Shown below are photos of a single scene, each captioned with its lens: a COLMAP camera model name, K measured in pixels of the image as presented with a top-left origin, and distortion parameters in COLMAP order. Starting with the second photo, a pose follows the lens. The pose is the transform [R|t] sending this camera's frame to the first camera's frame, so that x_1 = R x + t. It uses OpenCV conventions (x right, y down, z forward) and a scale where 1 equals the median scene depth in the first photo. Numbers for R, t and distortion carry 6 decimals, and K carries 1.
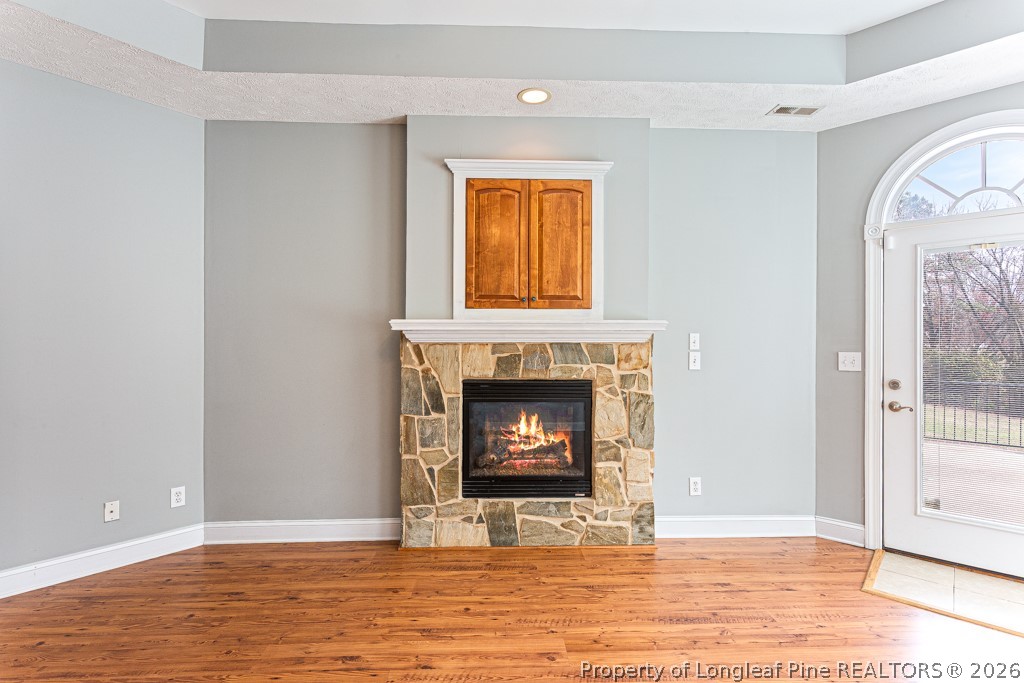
lens RADIAL K [[496.6, 0, 512.7], [0, 496.6, 339.4], [0, 0, 1]] dist [-0.001481, 0.002991]
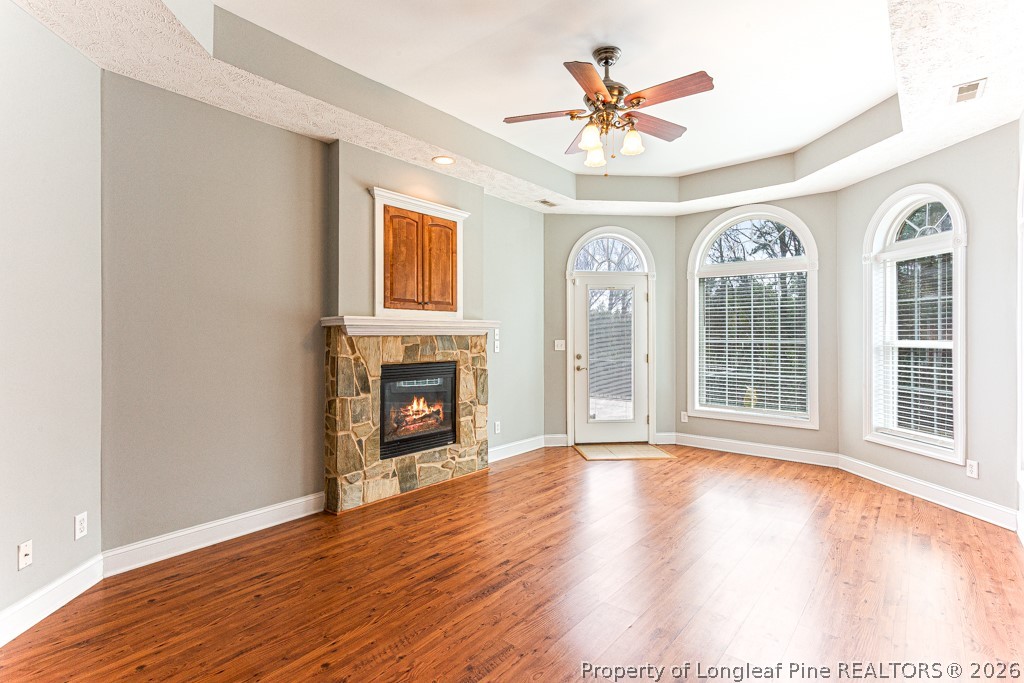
lens RADIAL K [[496.6, 0, 513.0], [0, 496.6, 332.9], [0, 0, 1]] dist [-0.001481, 0.002991]
pose [[0.663928, 0.001062, 0.747796, -0.815065], [0.004492, 0.999975, -0.005408, 0.008633], [-0.747783, 0.006949, 0.663907, -0.075312]]
